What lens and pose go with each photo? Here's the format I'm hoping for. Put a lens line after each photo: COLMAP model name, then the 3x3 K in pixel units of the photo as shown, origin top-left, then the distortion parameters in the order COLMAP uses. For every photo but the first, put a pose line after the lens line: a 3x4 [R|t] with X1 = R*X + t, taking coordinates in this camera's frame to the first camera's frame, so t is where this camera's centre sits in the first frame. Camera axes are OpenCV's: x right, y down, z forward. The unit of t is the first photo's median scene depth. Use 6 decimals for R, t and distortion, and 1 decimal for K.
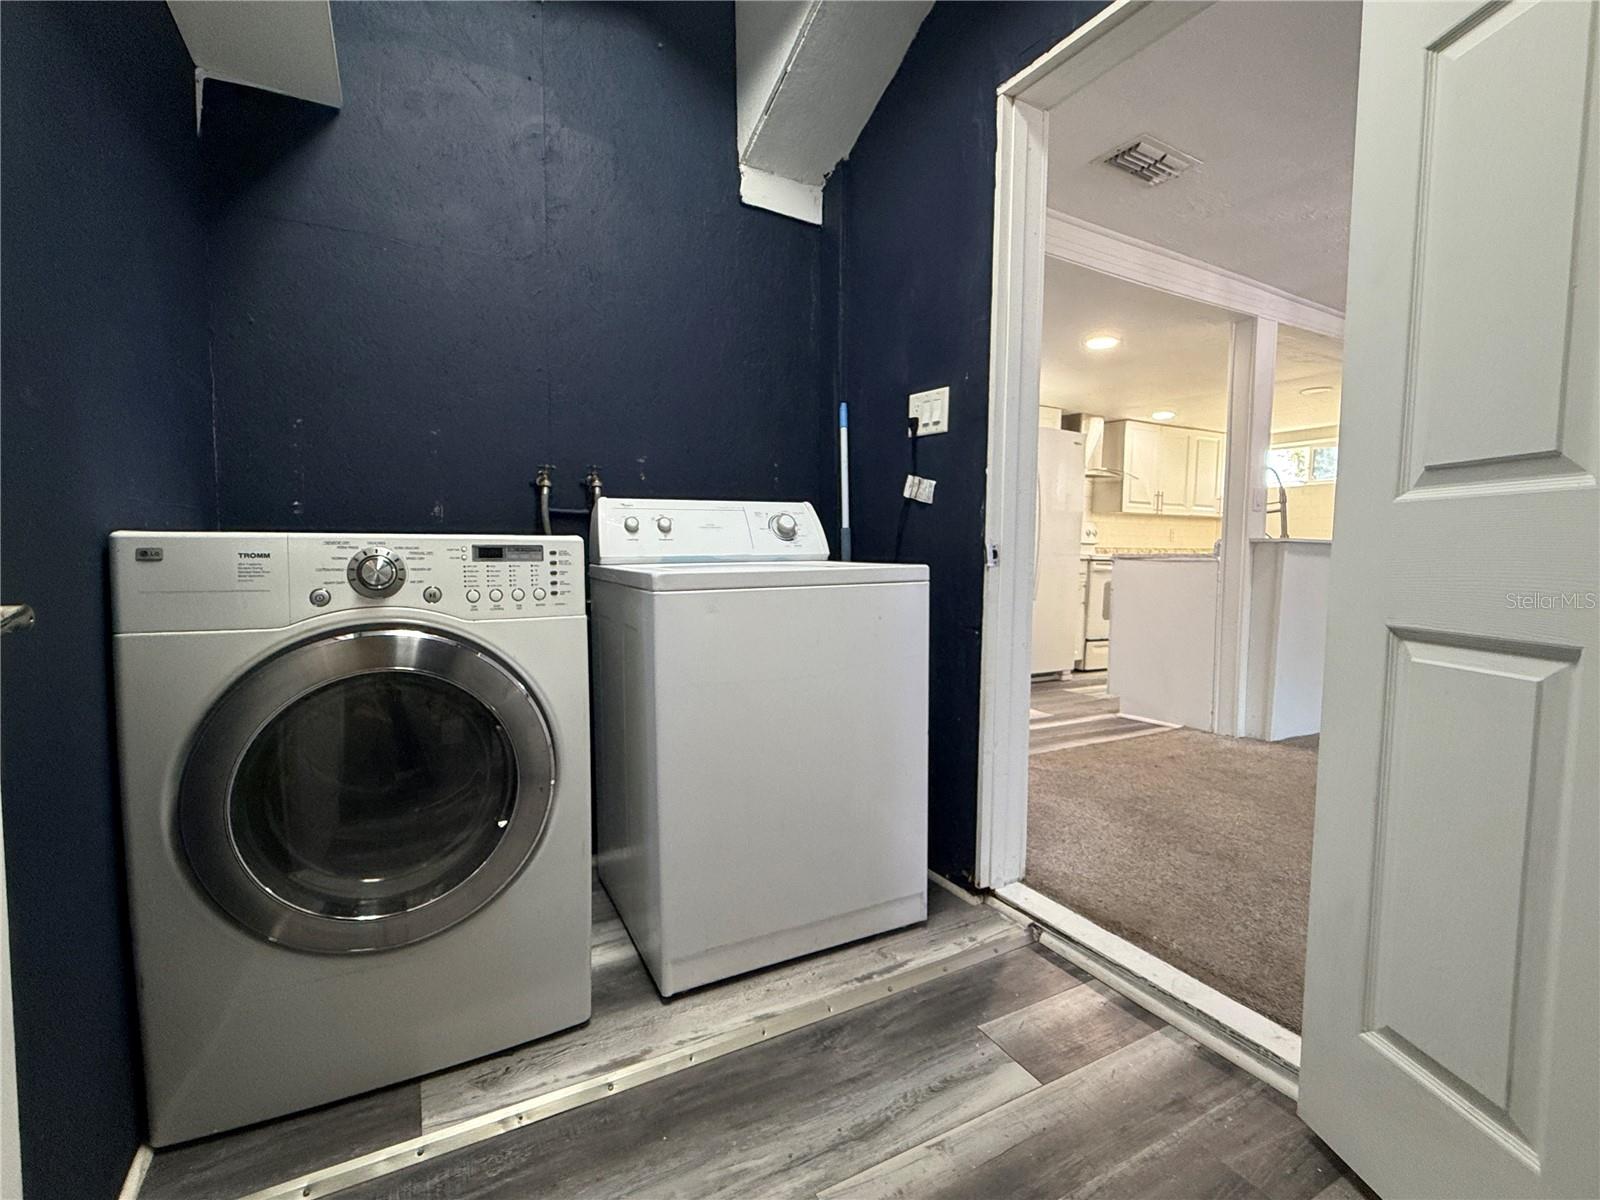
lens RADIAL K [[743.8, 0, 800.0], [0, 743.8, 600.0], [0, 0, 1]] dist [0.000383, 0.000789]
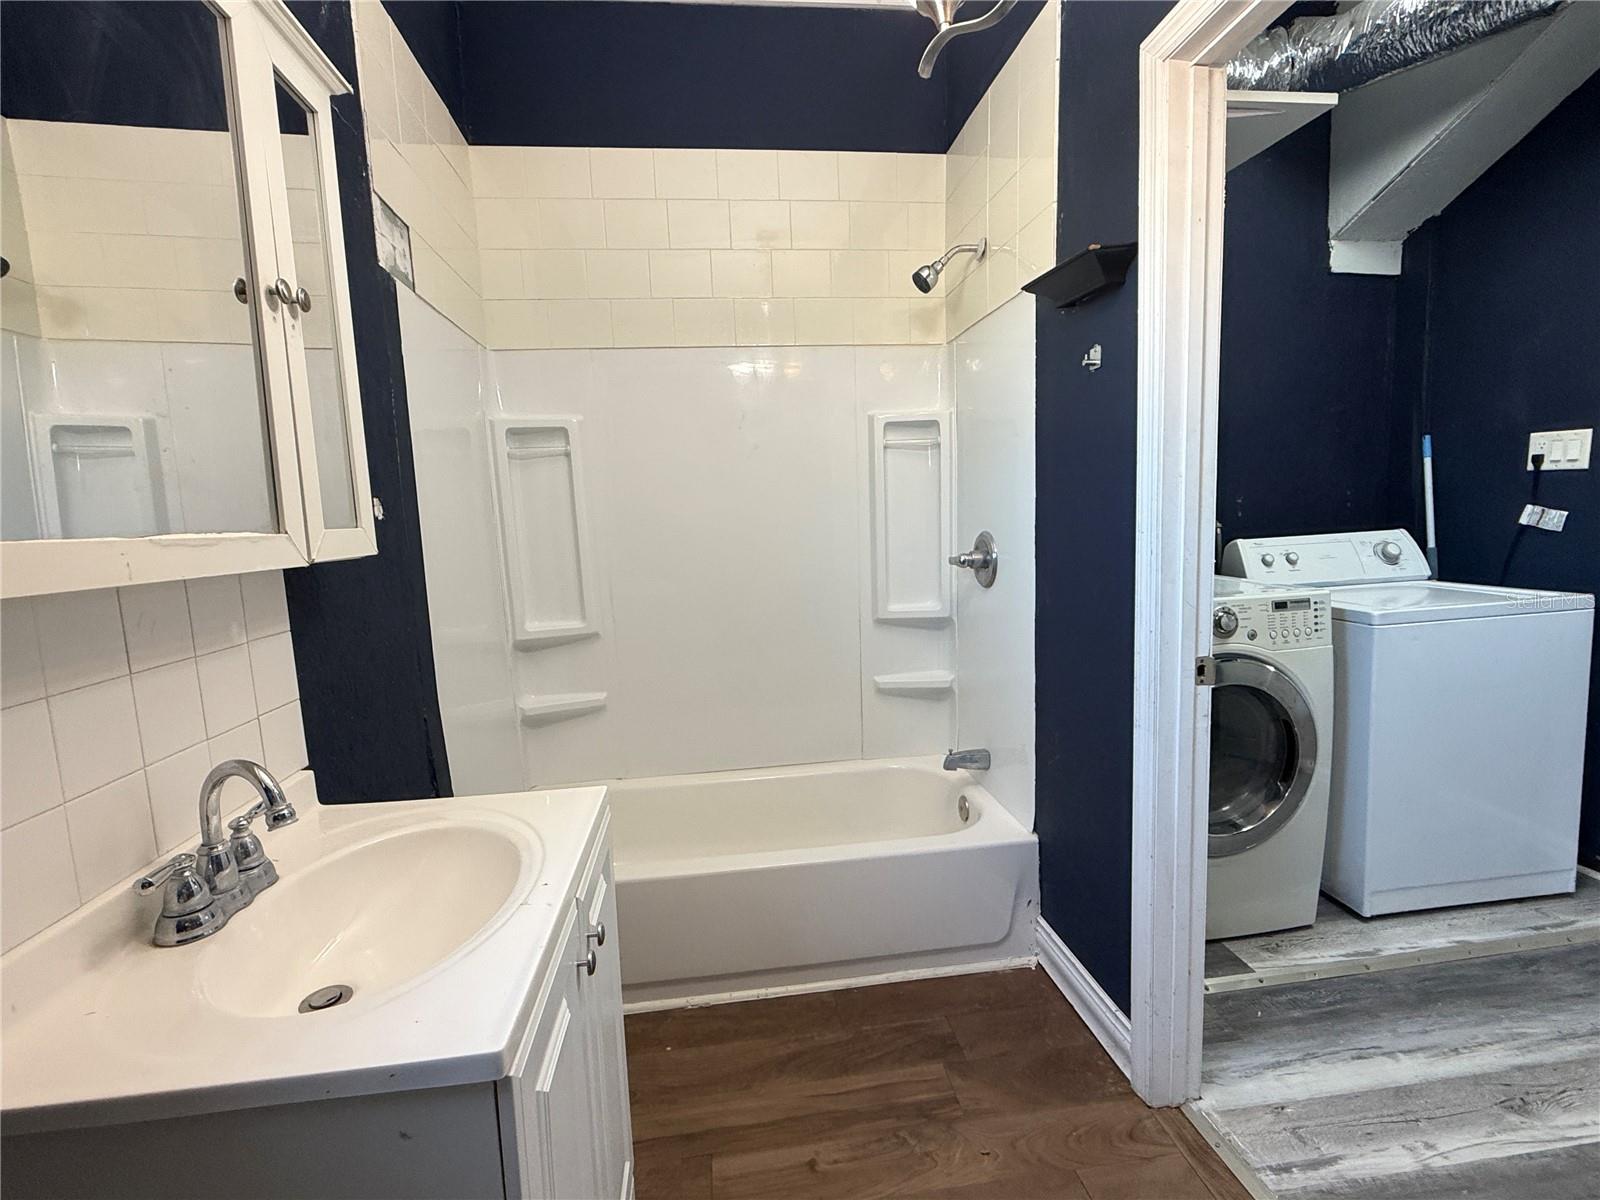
lens RADIAL K [[743.8, 0, 800.0], [0, 743.8, 600.0], [0, 0, 1]] dist [0.000383, 0.000789]
pose [[0.931490, -0.004138, -0.363742, -0.556226], [0.022107, 0.998731, 0.045252, -0.117543], [0.363094, -0.050193, 0.930400, -0.538932]]
